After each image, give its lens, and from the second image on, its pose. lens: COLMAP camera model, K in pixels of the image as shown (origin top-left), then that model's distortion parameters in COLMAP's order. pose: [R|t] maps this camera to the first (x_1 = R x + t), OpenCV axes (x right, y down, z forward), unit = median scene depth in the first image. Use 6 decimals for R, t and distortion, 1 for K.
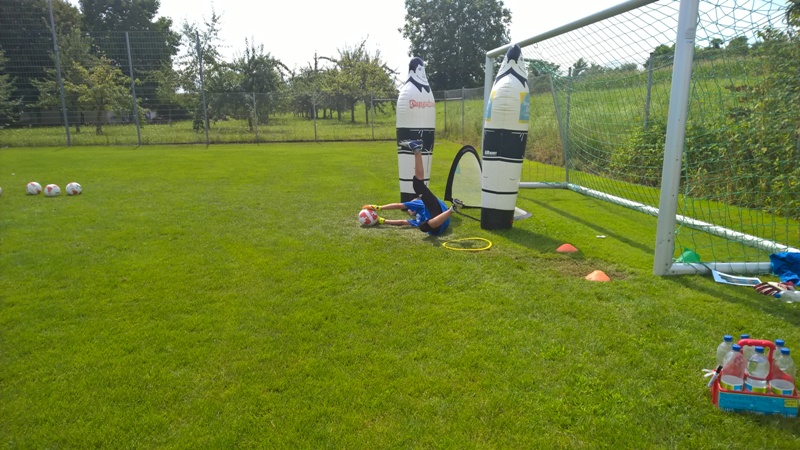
lens RADIAL K [[600.3, 0, 415.1], [0, 600.3, 228.3], [0, 0, 1]] dist [0.102761, -0.077043]
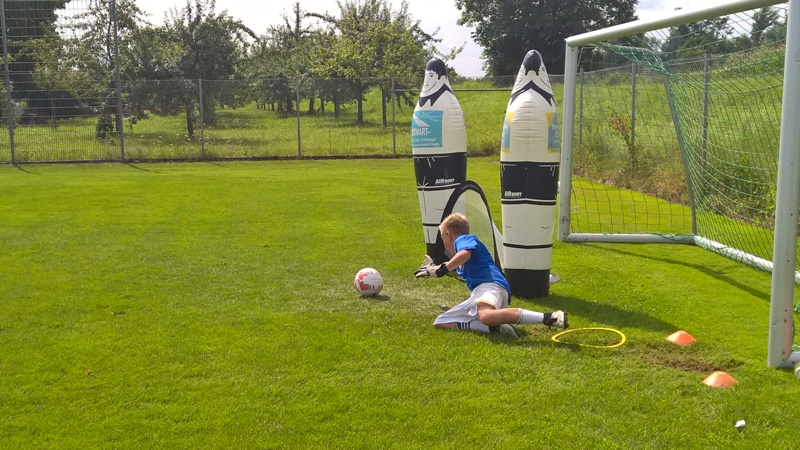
lens RADIAL K [[600.3, 0, 415.1], [0, 600.3, 228.3], [0, 0, 1]] dist [0.102761, -0.077043]
pose [[0.999144, 0.004906, -0.041066, -0.025369], [-0.009447, 0.993760, -0.111135, -0.008954], [0.040265, 0.111428, 0.992956, 0.430412]]
